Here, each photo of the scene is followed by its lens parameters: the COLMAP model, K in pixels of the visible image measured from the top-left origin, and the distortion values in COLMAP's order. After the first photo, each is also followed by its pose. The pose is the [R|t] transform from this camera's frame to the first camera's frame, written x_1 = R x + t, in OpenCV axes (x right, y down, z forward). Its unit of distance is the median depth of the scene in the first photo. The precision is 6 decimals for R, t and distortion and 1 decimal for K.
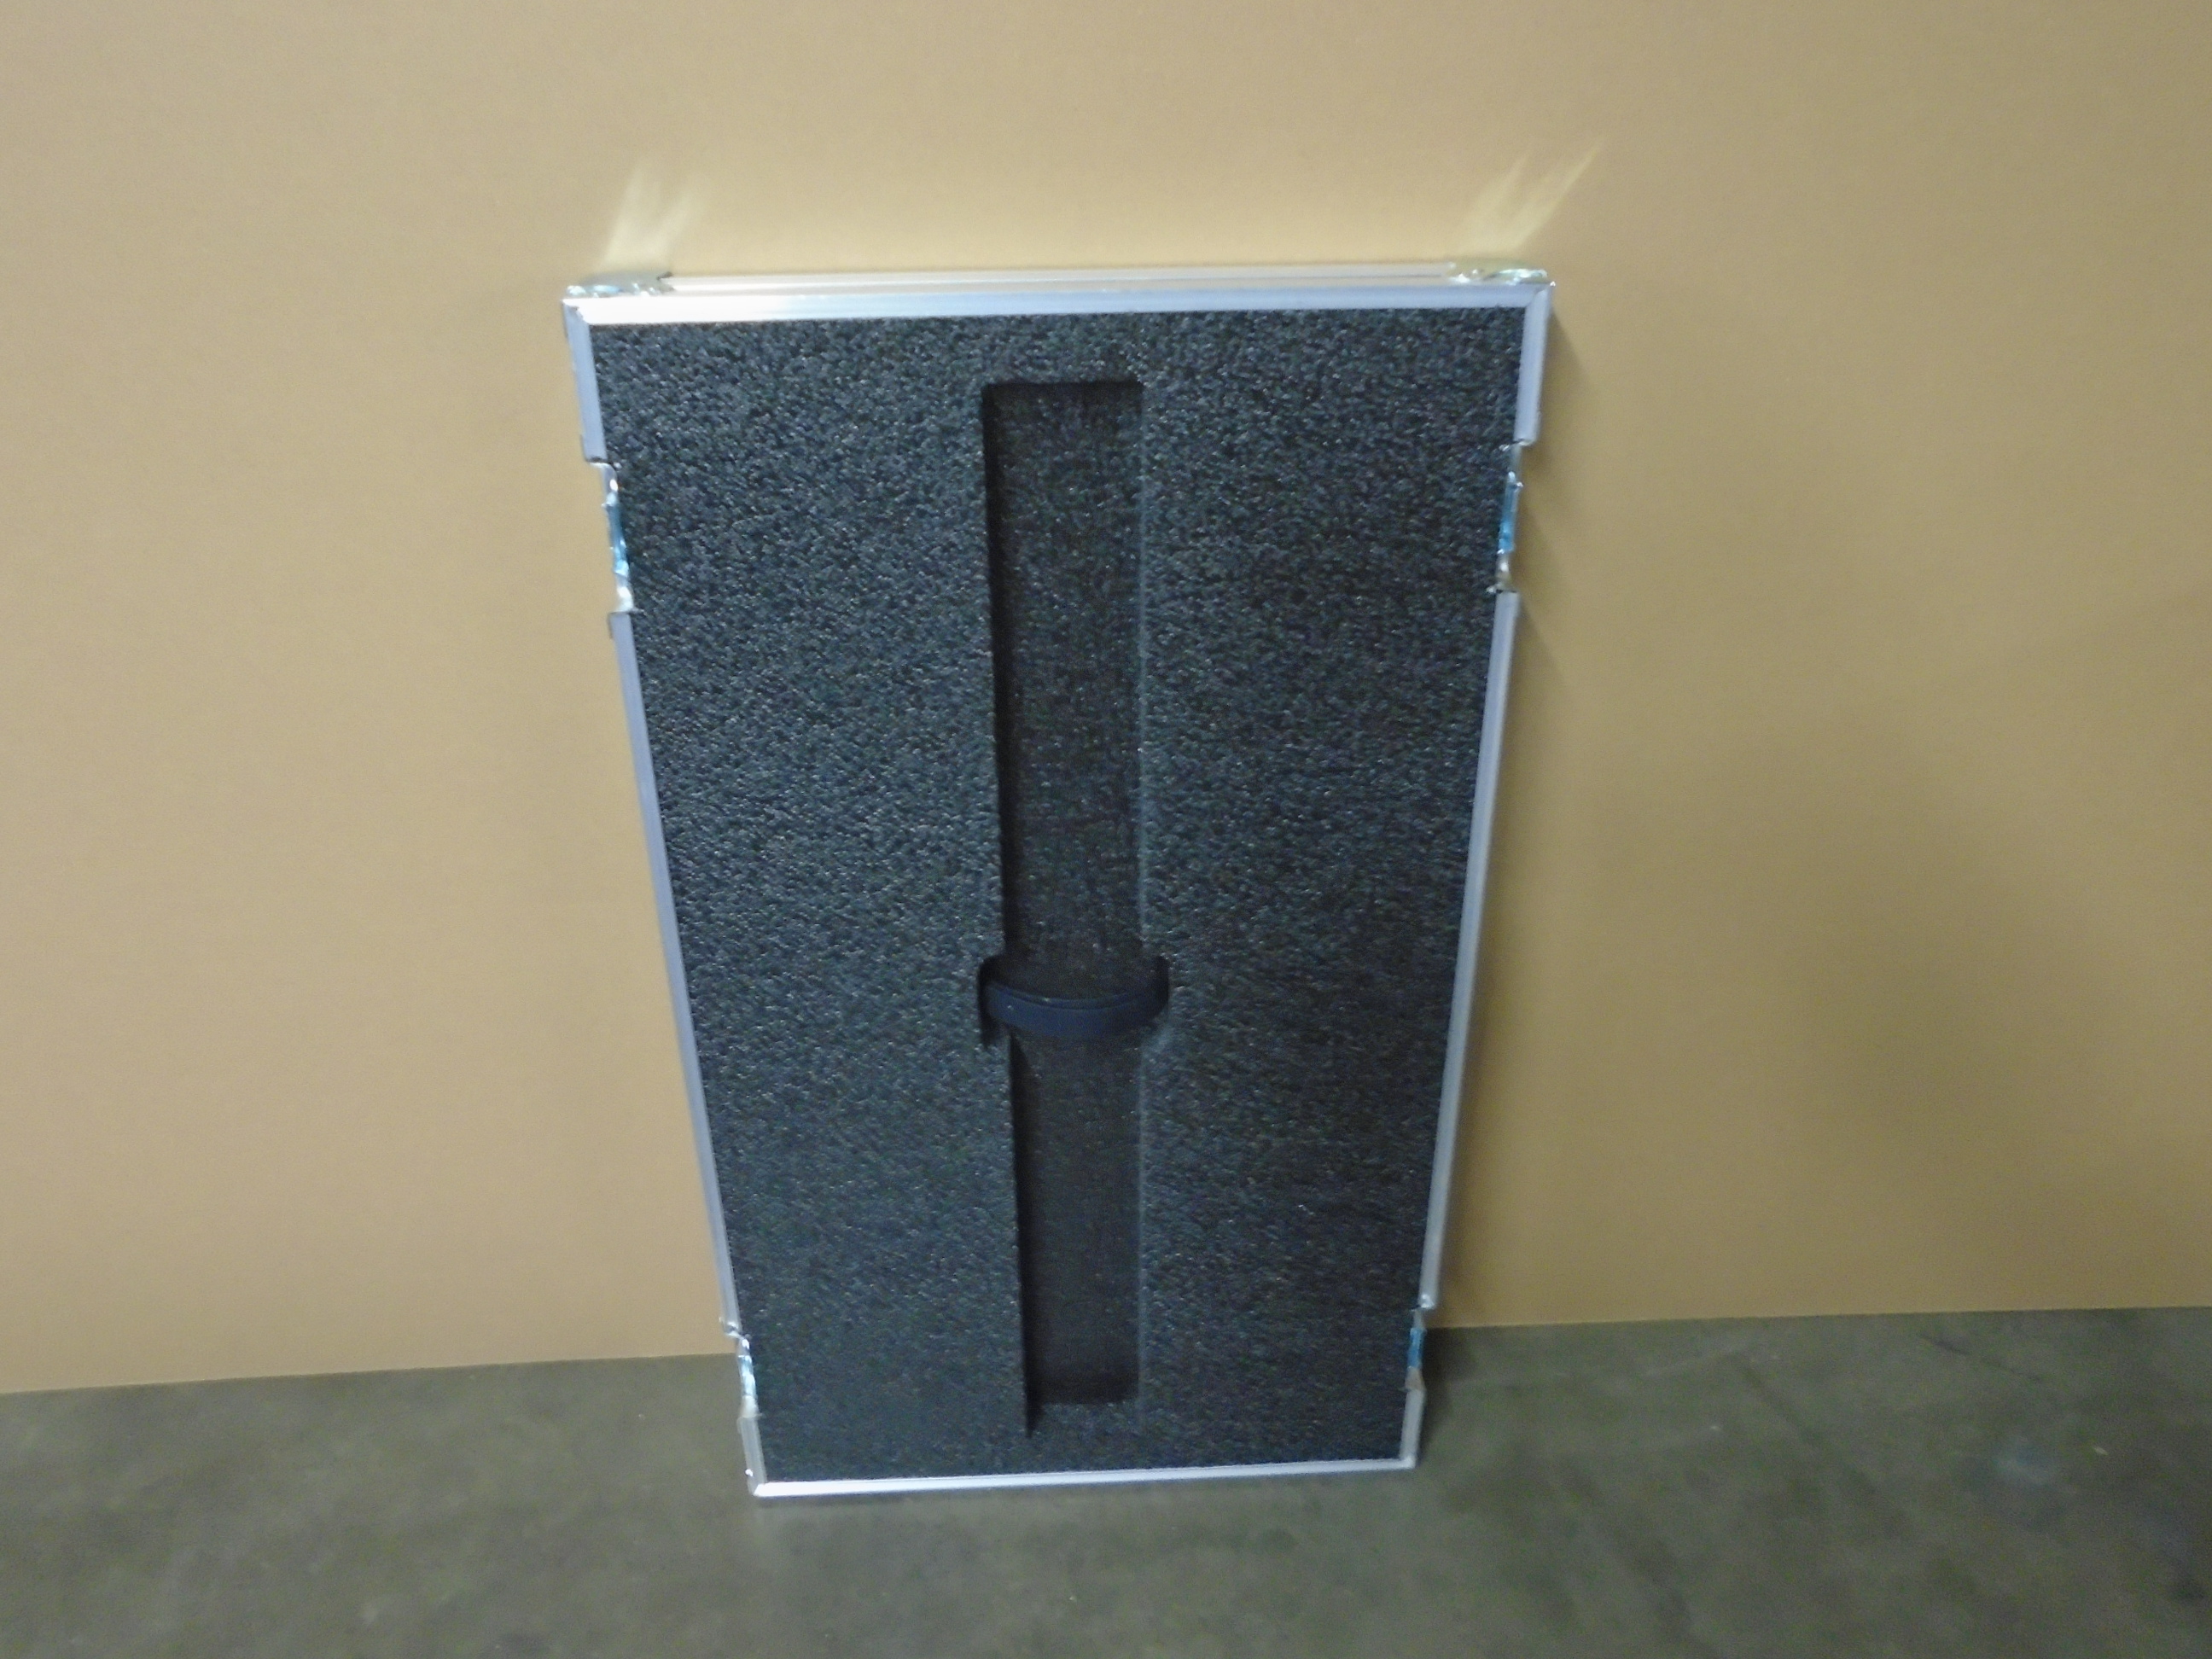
lens RADIAL K [[1701.7, 0, 1106.0], [0, 1701.7, 829.5], [0, 0, 1]] dist [-0.011709, 0.002132]
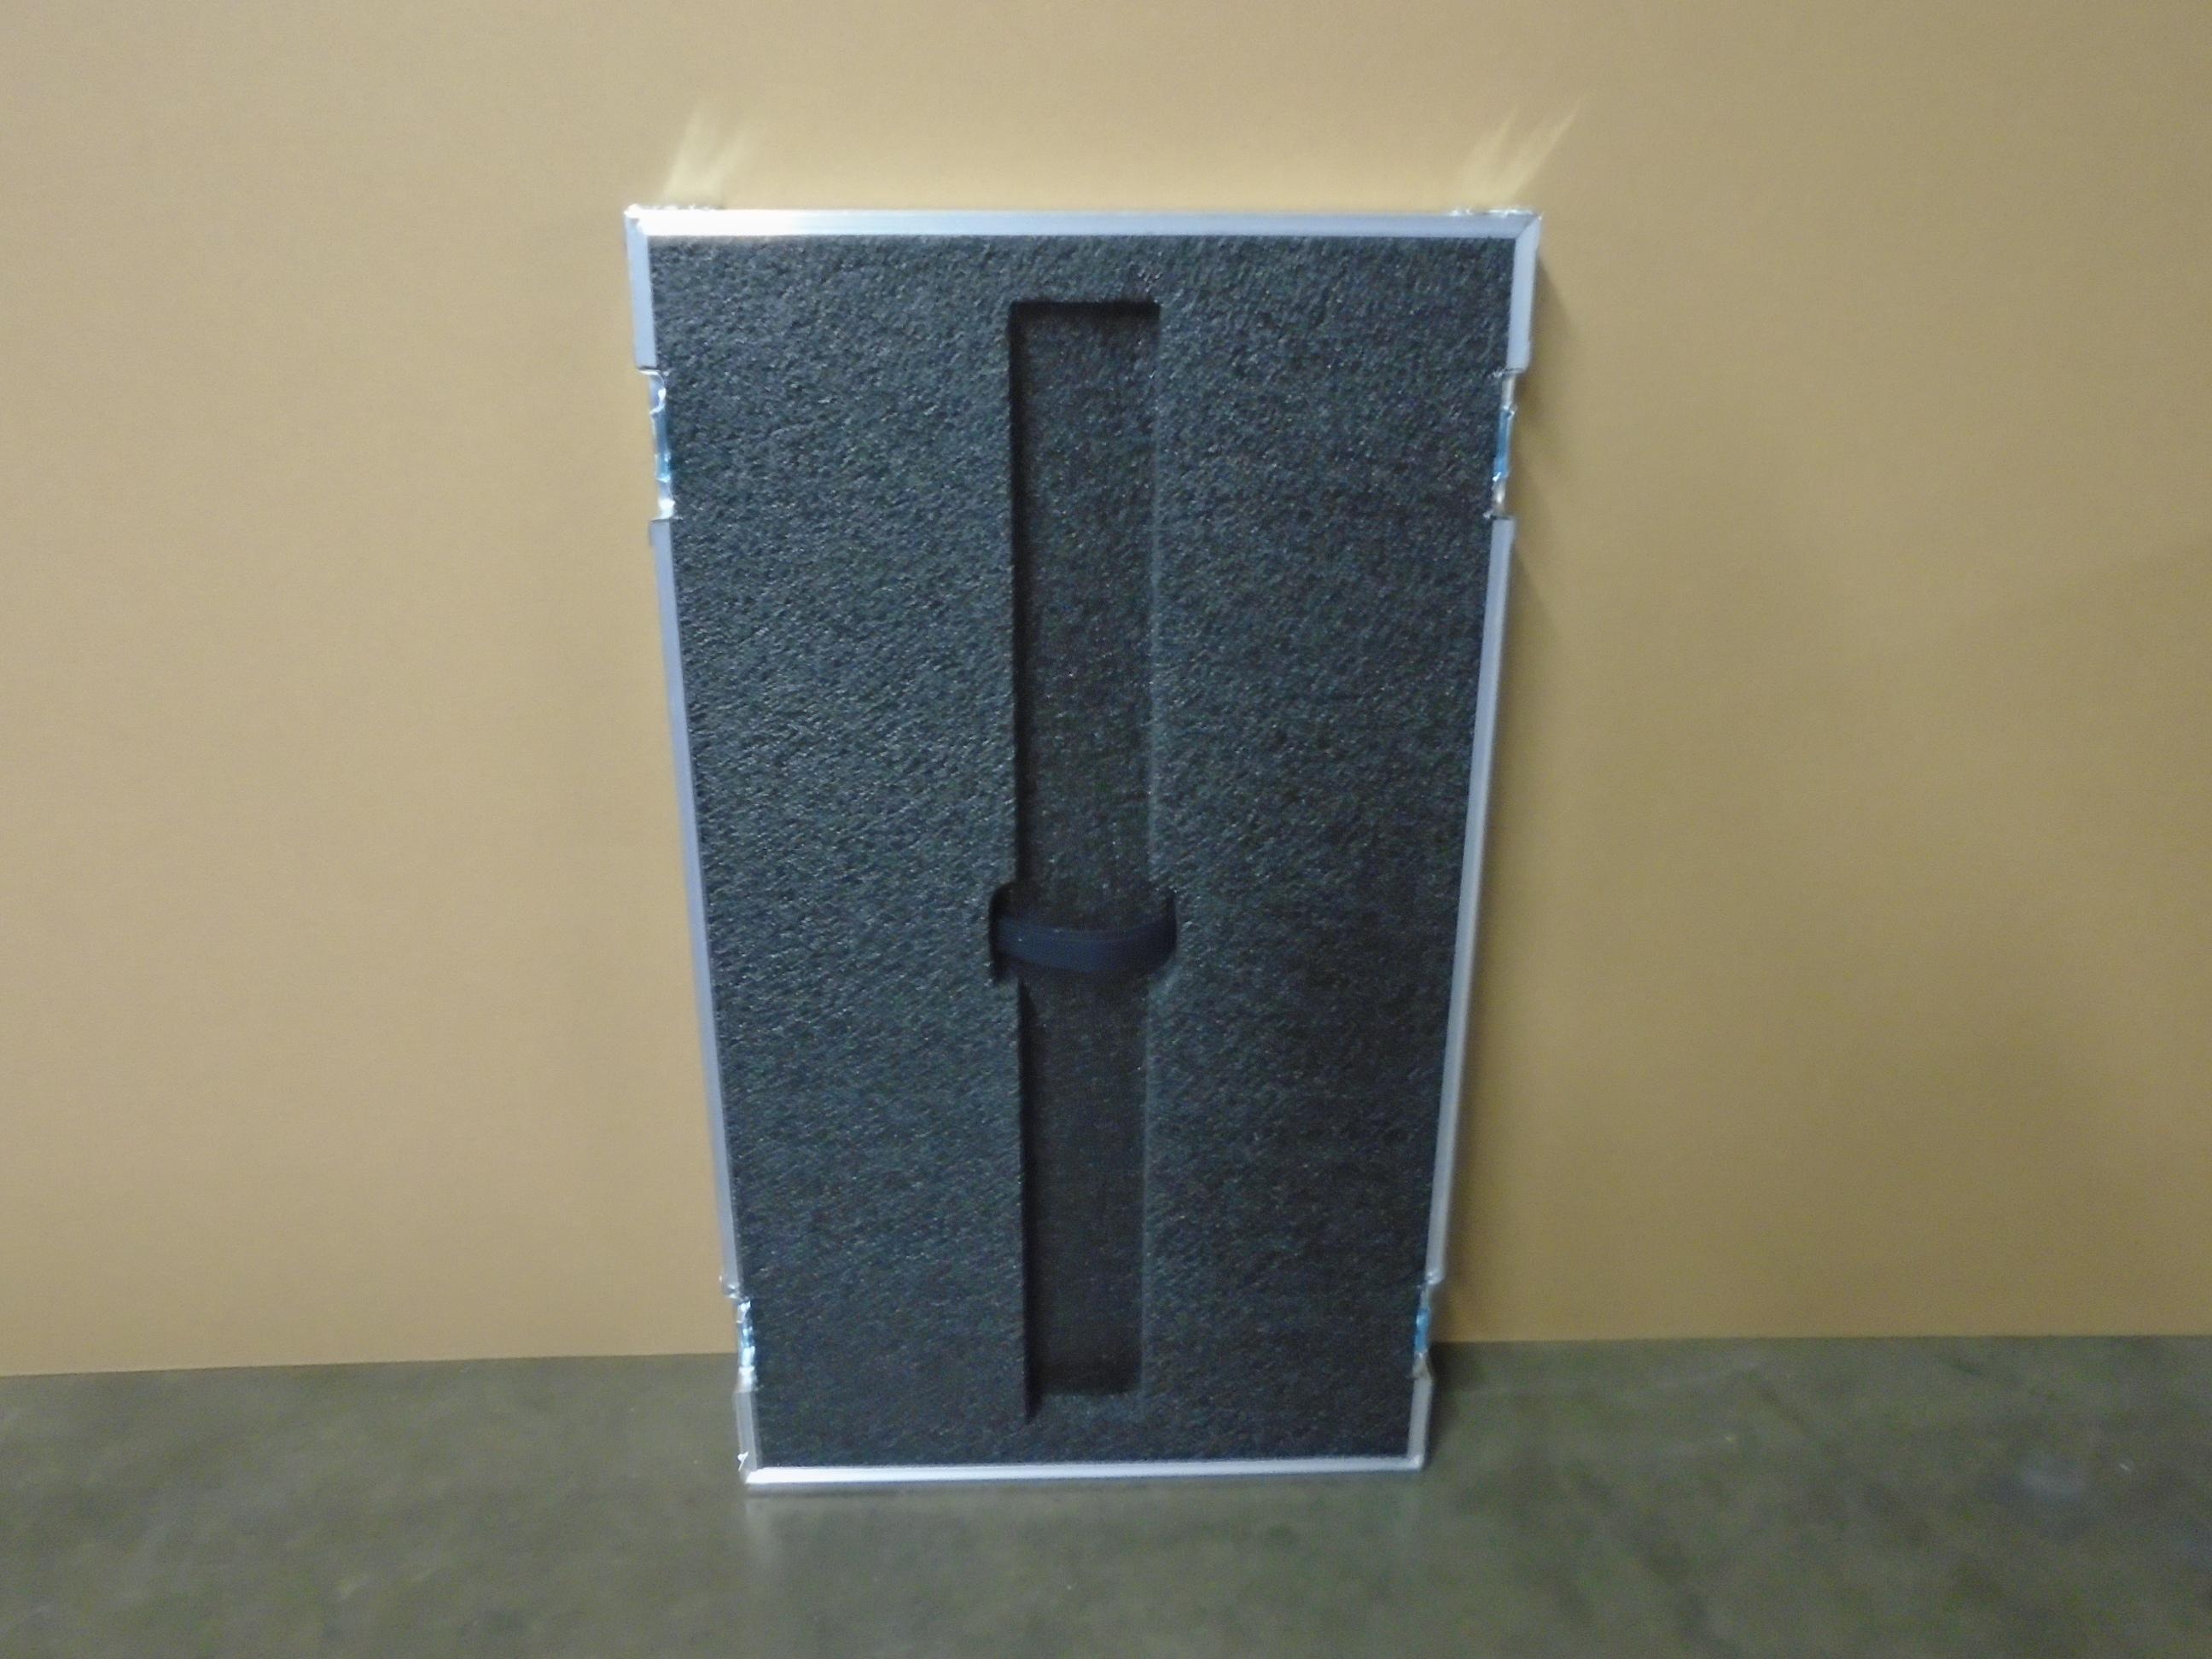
lens RADIAL K [[1701.7, 0, 1106.0], [0, 1701.7, 829.5], [0, 0, 1]] dist [-0.011709, 0.002132]
pose [[0.999860, 0.015891, -0.005293, -0.000939], [-0.016435, 0.991753, -0.127103, 0.179537], [0.003230, 0.127172, 0.991875, -0.019289]]
